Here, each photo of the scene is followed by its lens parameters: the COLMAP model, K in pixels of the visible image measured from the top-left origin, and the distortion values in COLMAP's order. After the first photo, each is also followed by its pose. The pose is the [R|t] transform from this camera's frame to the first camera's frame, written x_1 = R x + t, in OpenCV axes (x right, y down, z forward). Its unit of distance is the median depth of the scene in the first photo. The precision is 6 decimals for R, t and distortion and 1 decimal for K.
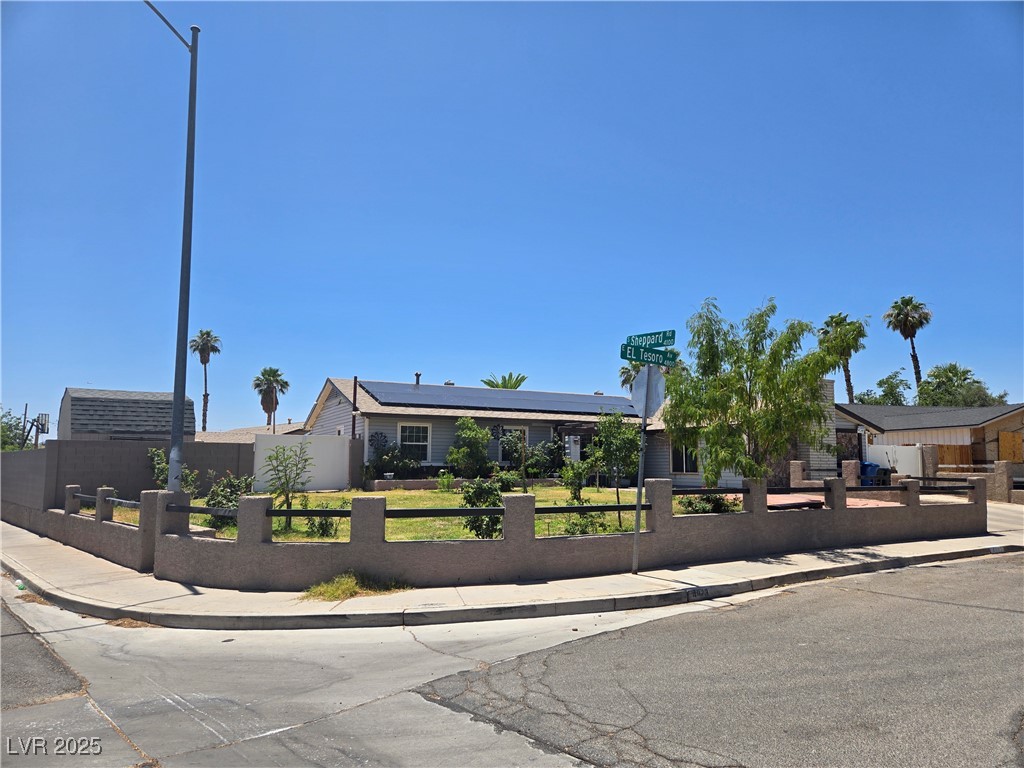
lens RADIAL K [[644.1, 0, 512.0], [0, 644.1, 384.0], [0, 0, 1]] dist [0.068765, -0.051089]
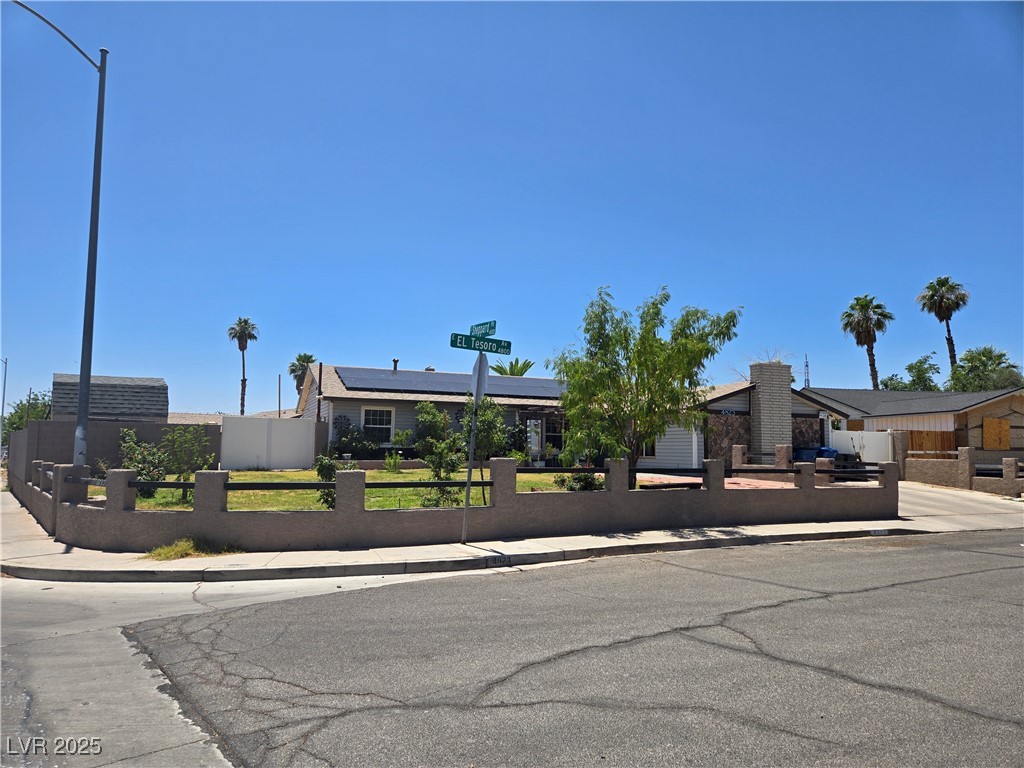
lens RADIAL K [[644.1, 0, 512.0], [0, 644.1, 384.0], [0, 0, 1]] dist [0.068765, -0.051089]
pose [[0.996430, 0.000516, -0.084416, 0.176036], [0.001432, 0.999734, 0.023017, -0.001081], [0.084405, -0.023056, 0.996165, -0.036295]]
